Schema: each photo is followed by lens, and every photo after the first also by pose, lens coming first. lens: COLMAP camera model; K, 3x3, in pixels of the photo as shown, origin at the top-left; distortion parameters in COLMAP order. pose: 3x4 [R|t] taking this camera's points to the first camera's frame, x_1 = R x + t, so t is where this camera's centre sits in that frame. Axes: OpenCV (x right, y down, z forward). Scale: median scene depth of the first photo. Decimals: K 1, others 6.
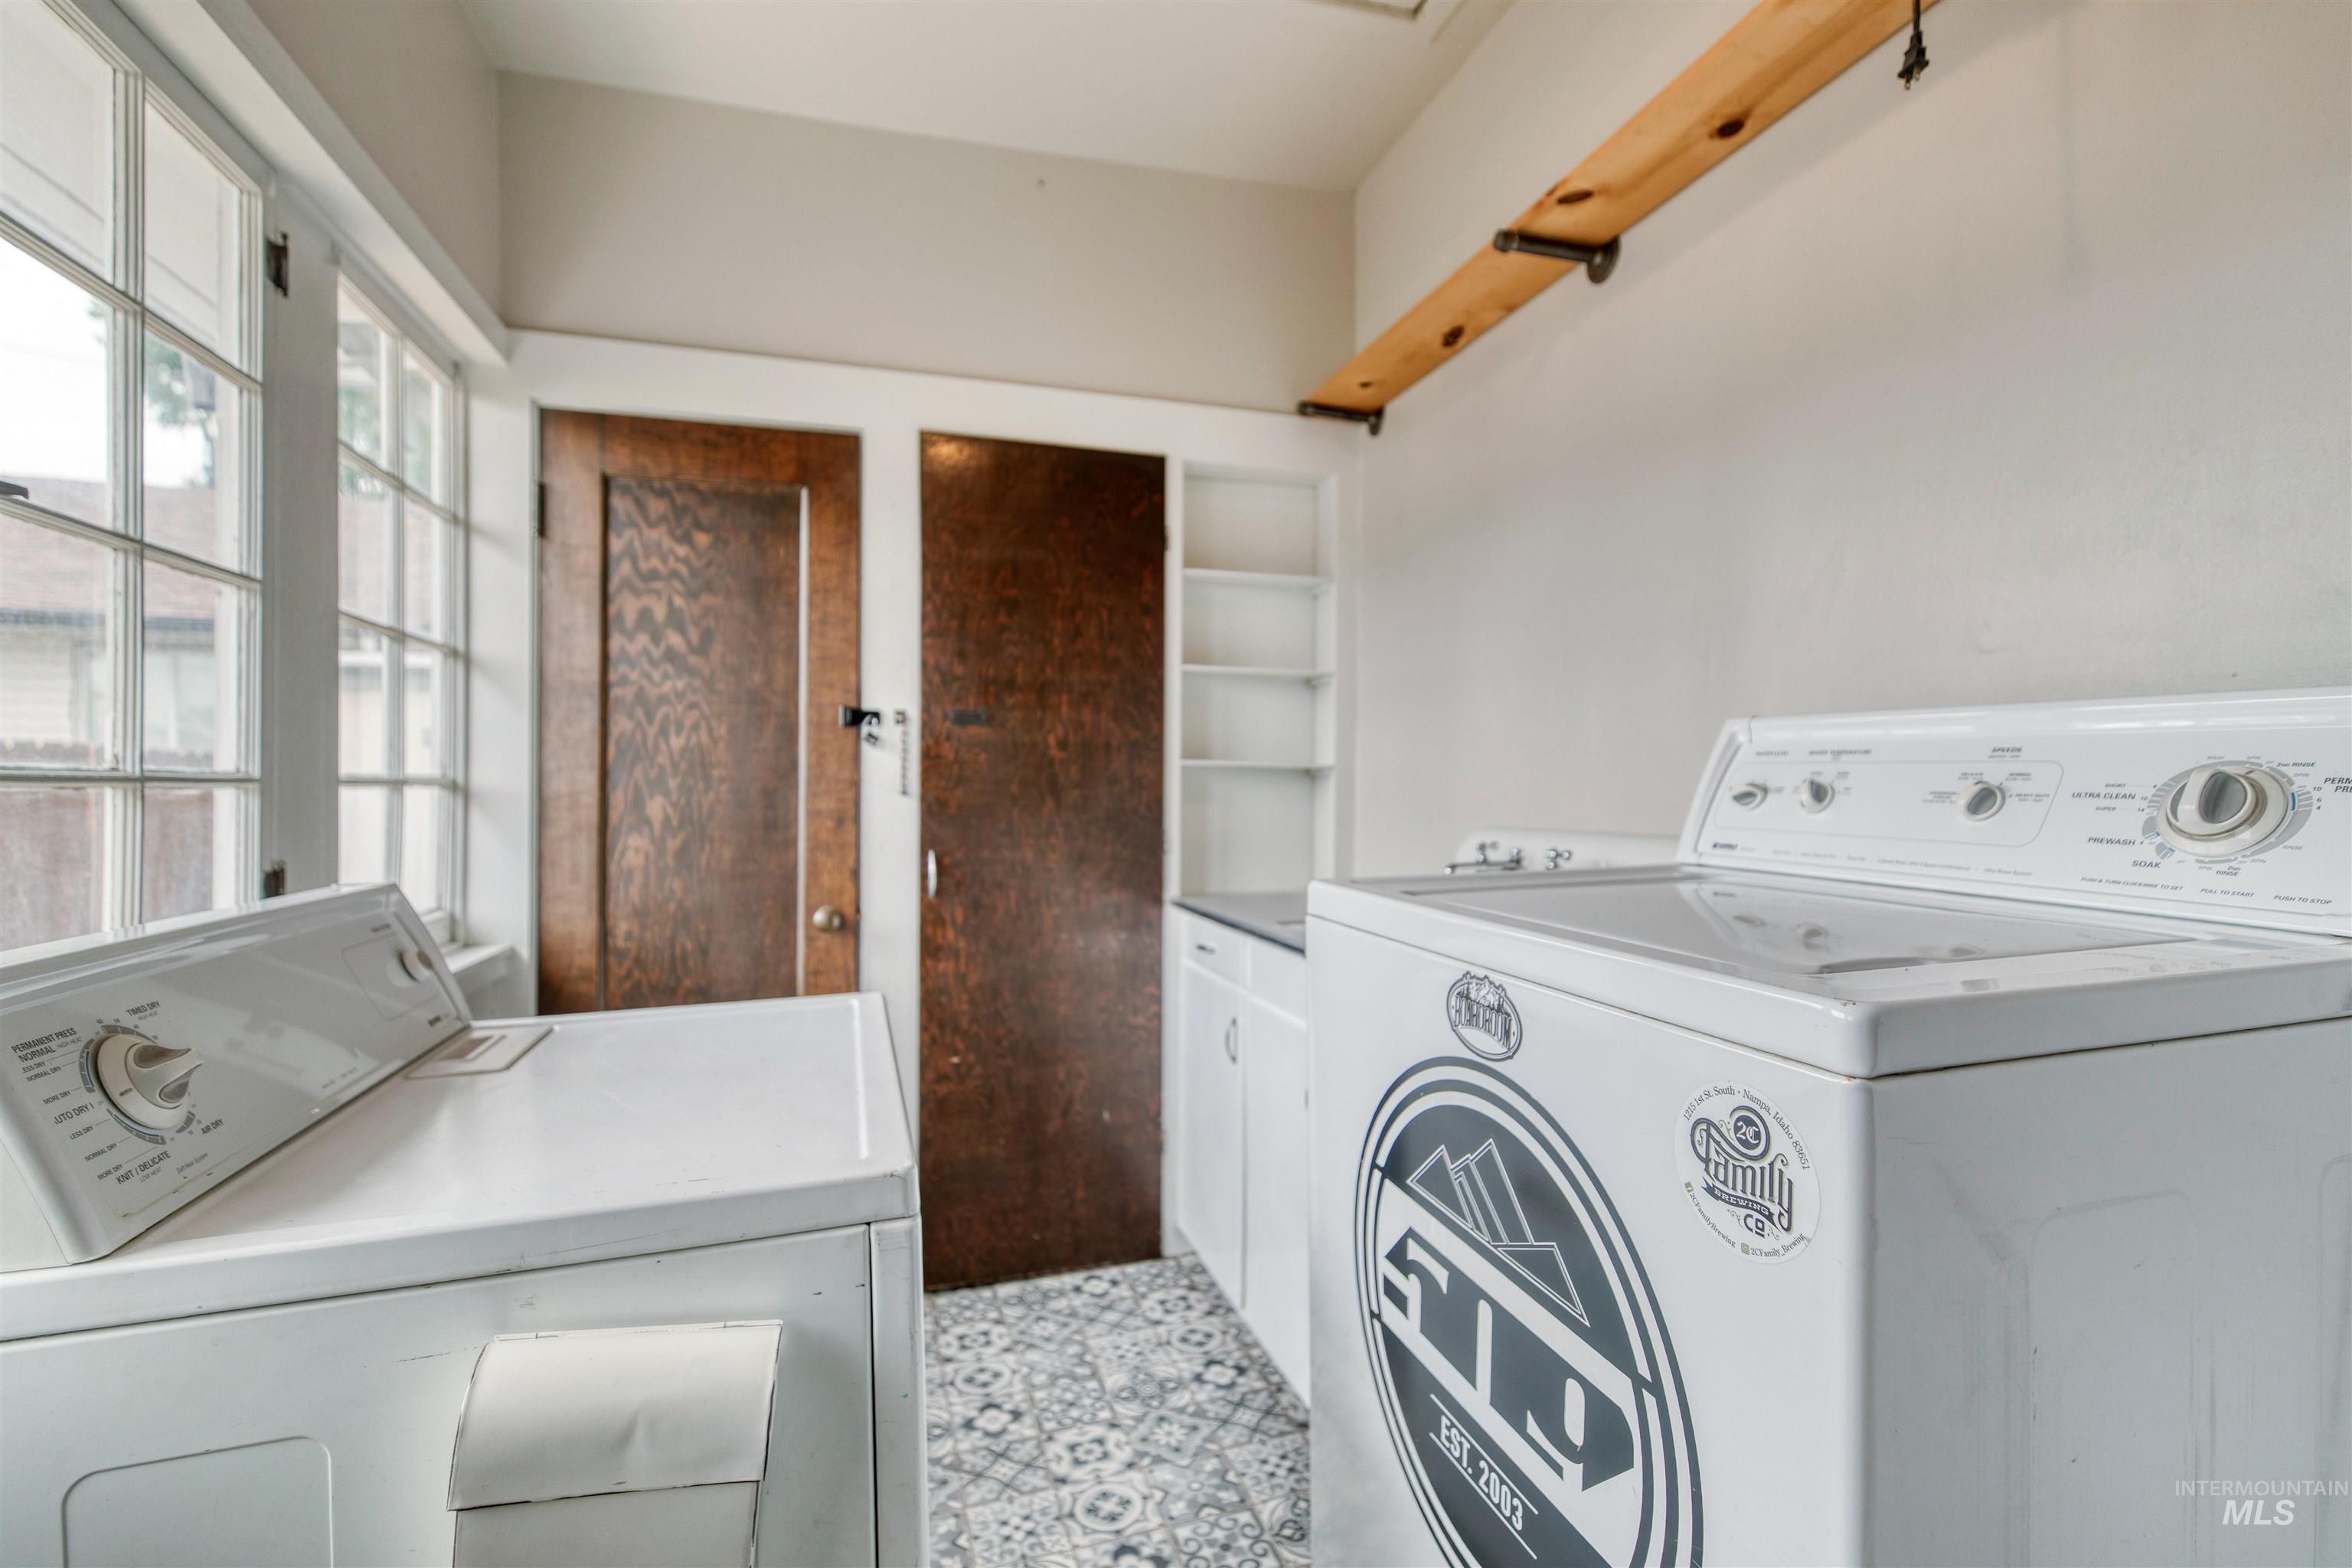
lens RADIAL K [[1082.1, 0, 1171.2], [0, 1082.1, 774.9], [0, 0, 1]] dist [0.003734, -0.000334]
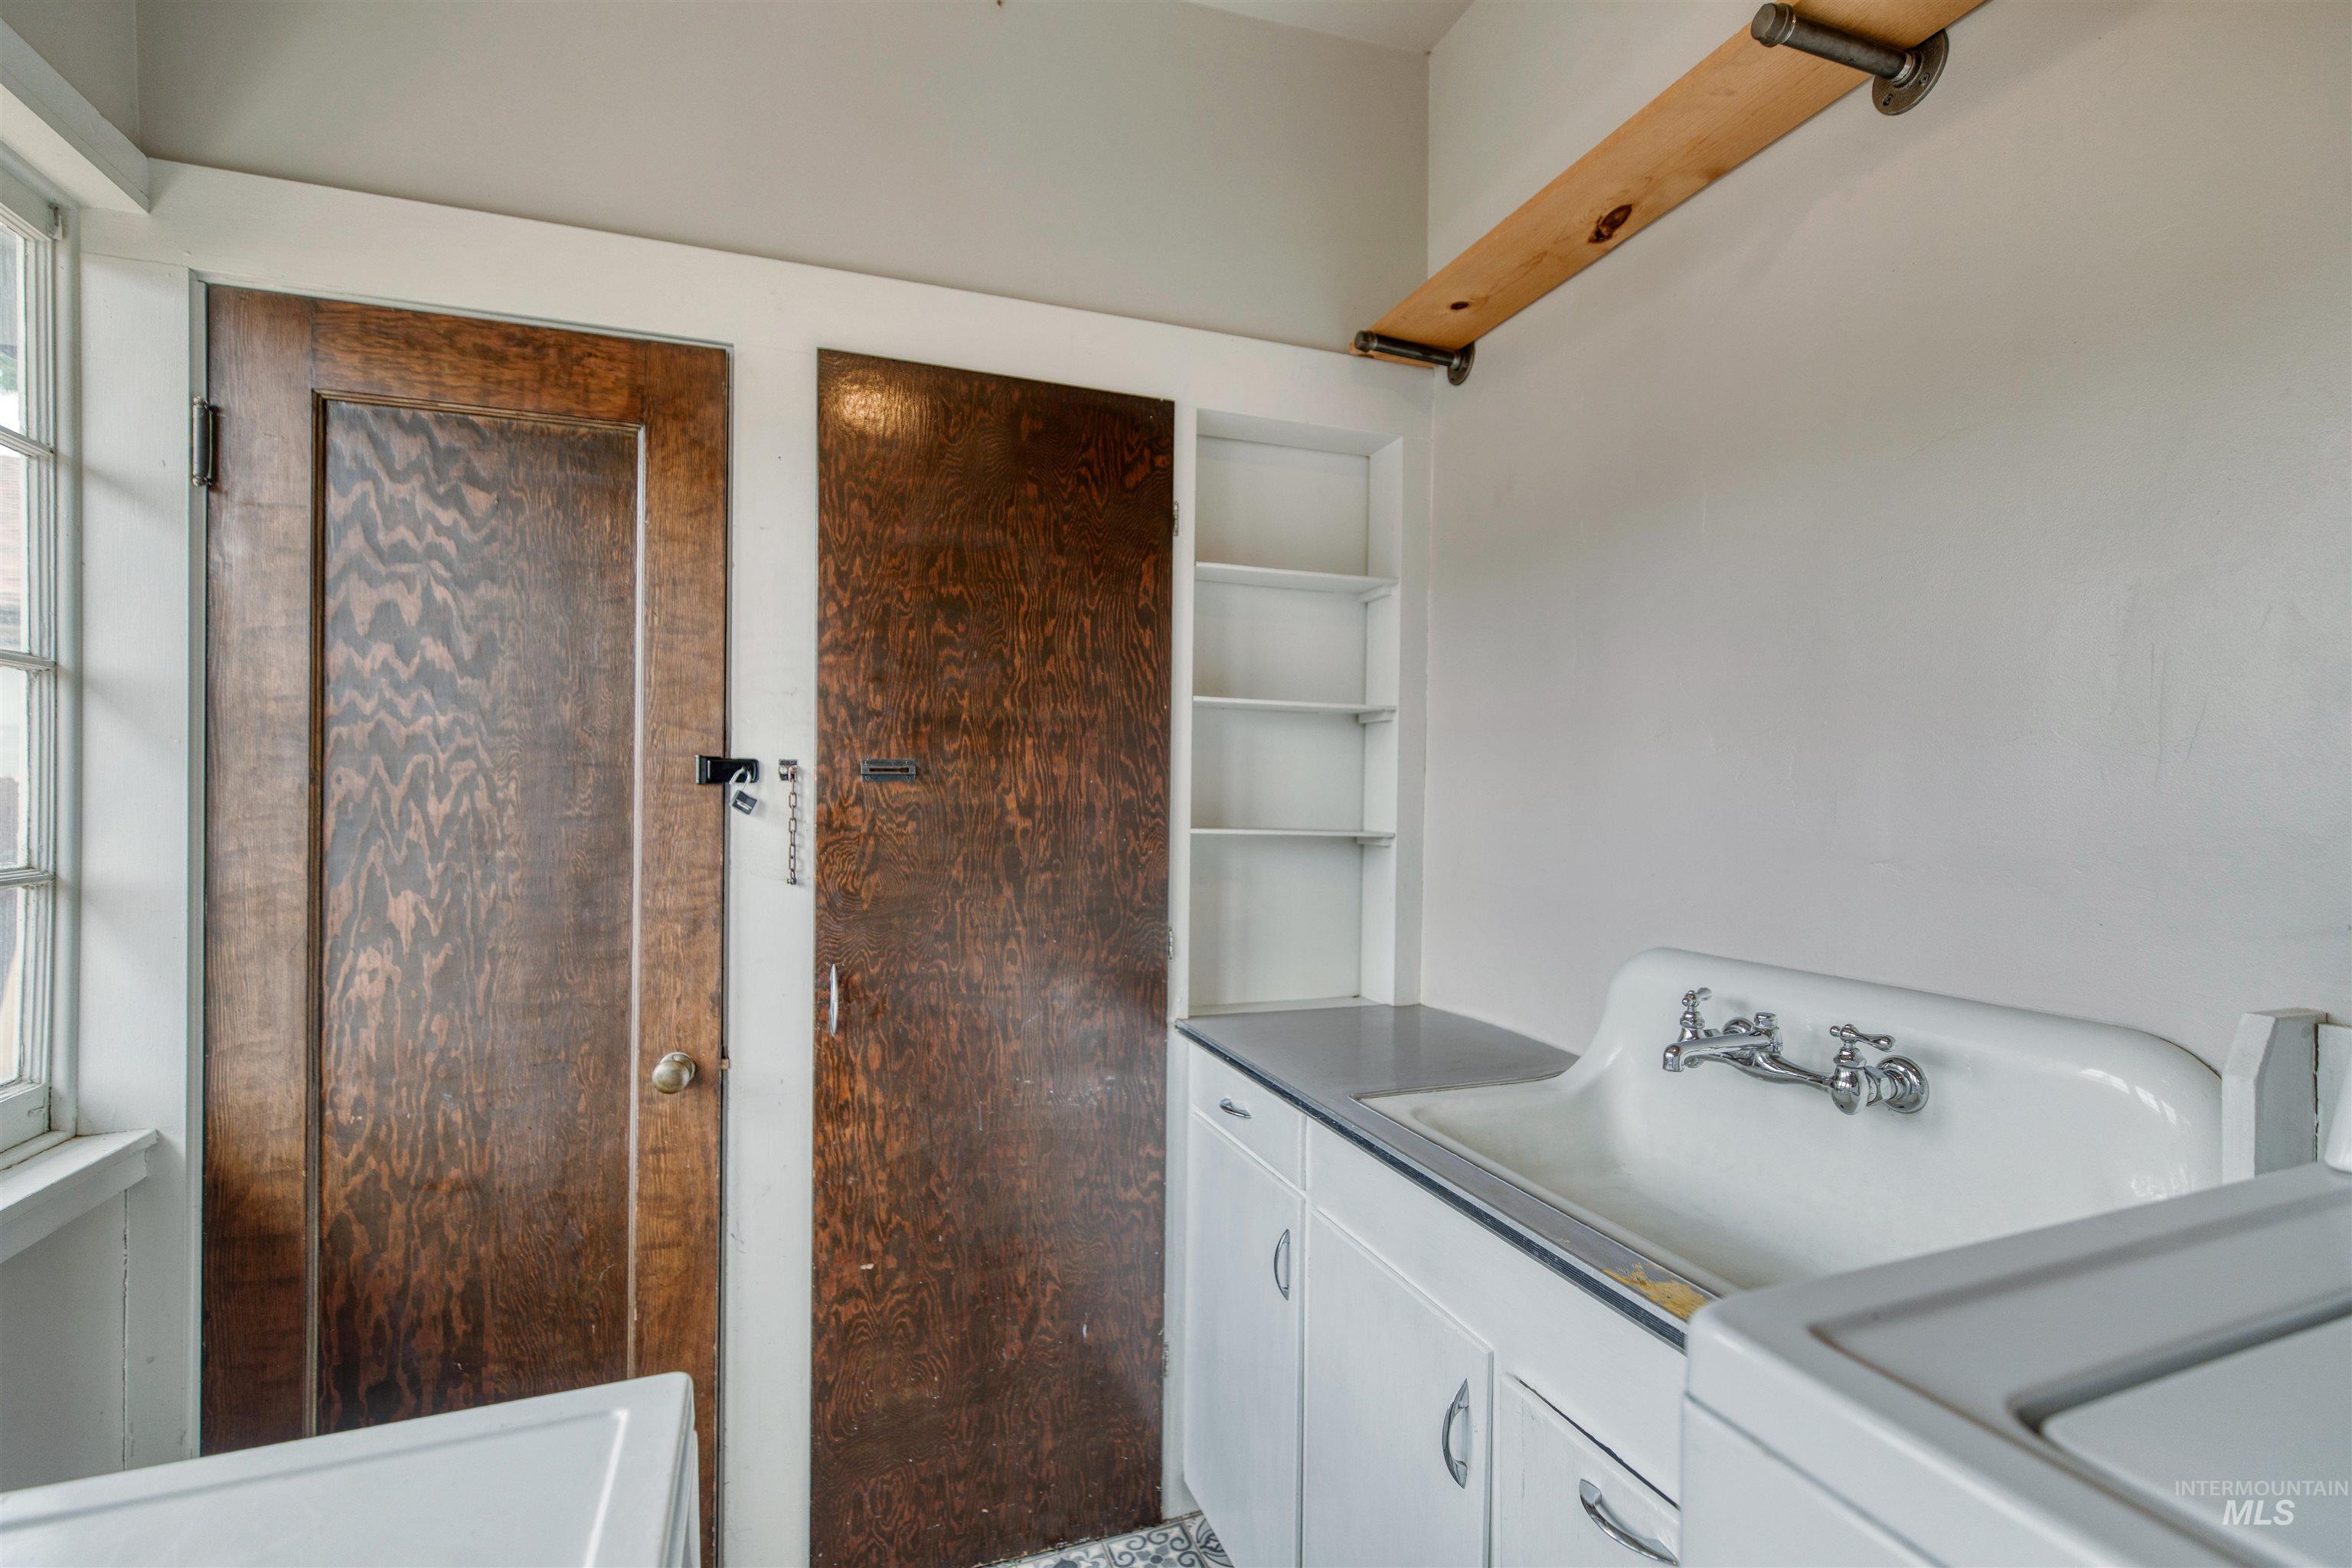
lens RADIAL K [[1052.4, 0, 1176.0], [0, 1052.4, 784.0], [0, 0, 1]] dist [0.001832, -0.000260]
pose [[0.998059, 0.005989, 0.061988, -0.047354], [-0.006362, 0.999963, 0.005835, -0.049972], [-0.061951, -0.006218, 0.998060, 0.323634]]
